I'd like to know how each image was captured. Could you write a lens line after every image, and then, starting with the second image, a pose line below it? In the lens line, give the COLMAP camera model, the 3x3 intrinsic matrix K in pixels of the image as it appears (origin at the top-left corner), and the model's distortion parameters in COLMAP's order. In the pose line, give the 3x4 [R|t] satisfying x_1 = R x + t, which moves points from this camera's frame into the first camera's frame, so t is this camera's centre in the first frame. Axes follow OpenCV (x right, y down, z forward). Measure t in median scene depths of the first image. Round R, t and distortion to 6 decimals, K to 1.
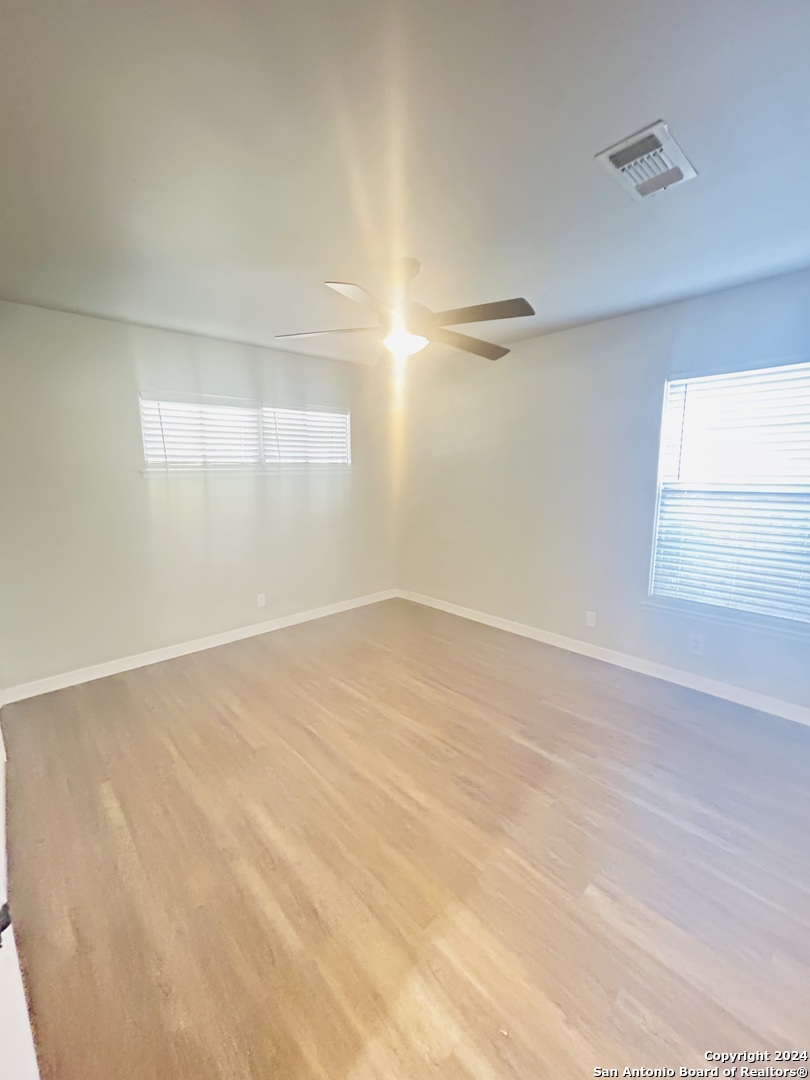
lens RADIAL K [[436.2, 0, 405.6], [0, 436.2, 537.2], [0, 0, 1]] dist [-0.000912, 0.000116]
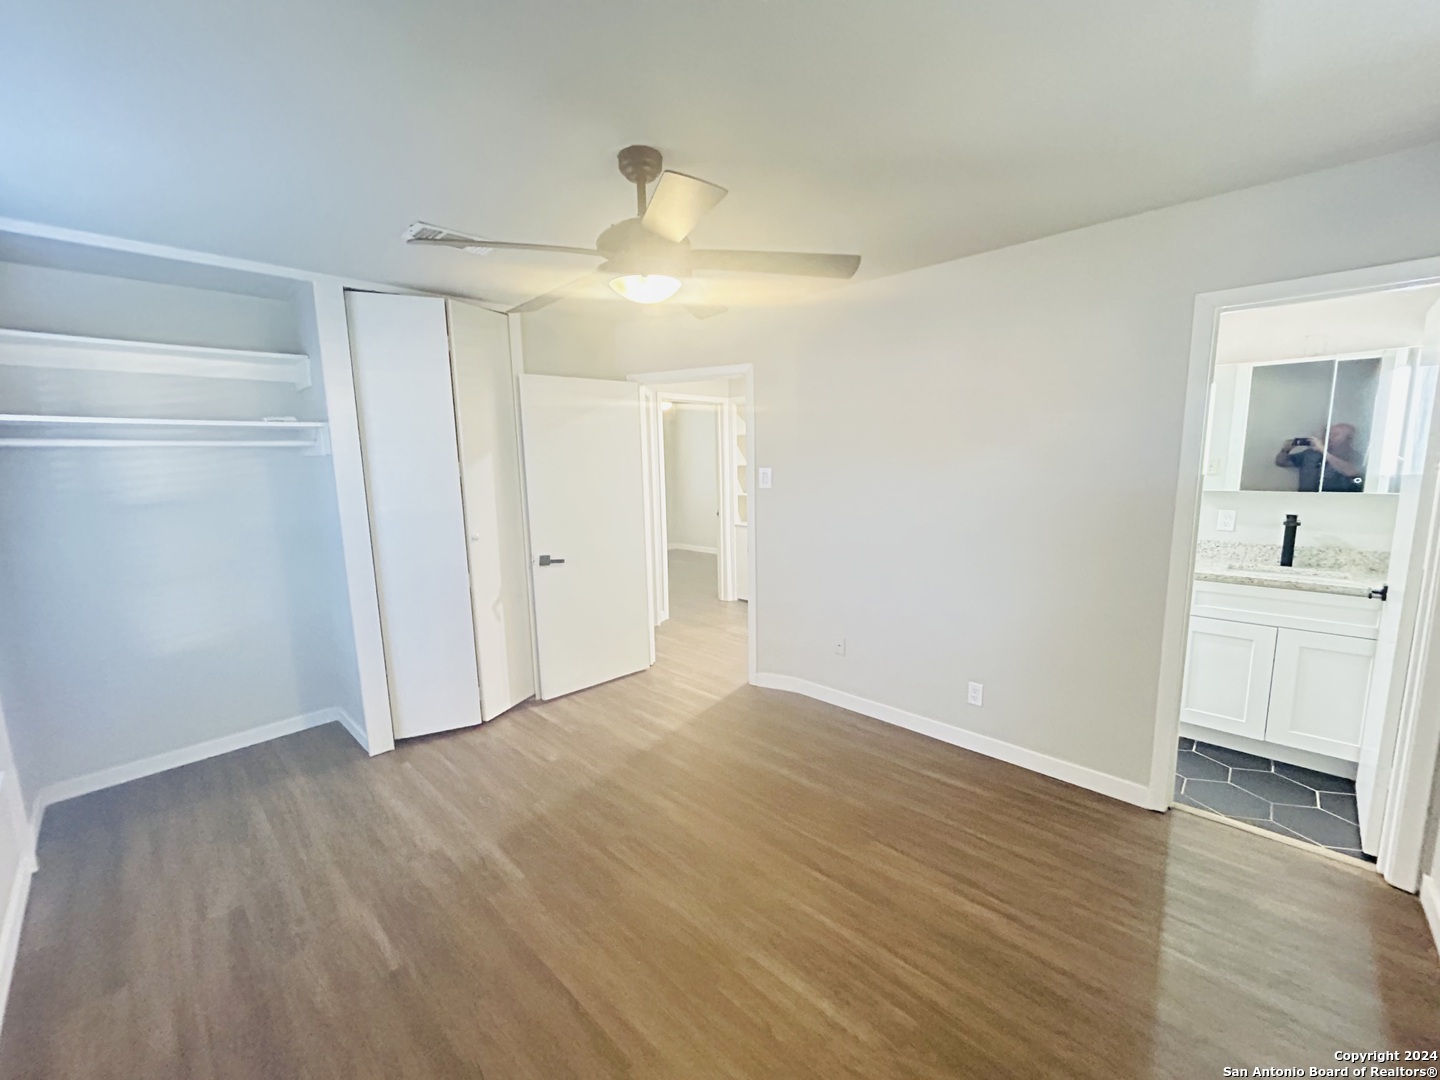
lens RADIAL K [[581.5, 0, 715.2], [0, 581.5, 539.4], [0, 0, 1]] dist [-0.000912, 0.000116]
pose [[-0.997810, 0.036232, -0.055334, -0.033281], [0.017569, 0.951745, 0.306387, -0.360471], [0.063765, 0.304744, -0.950297, 1.914208]]
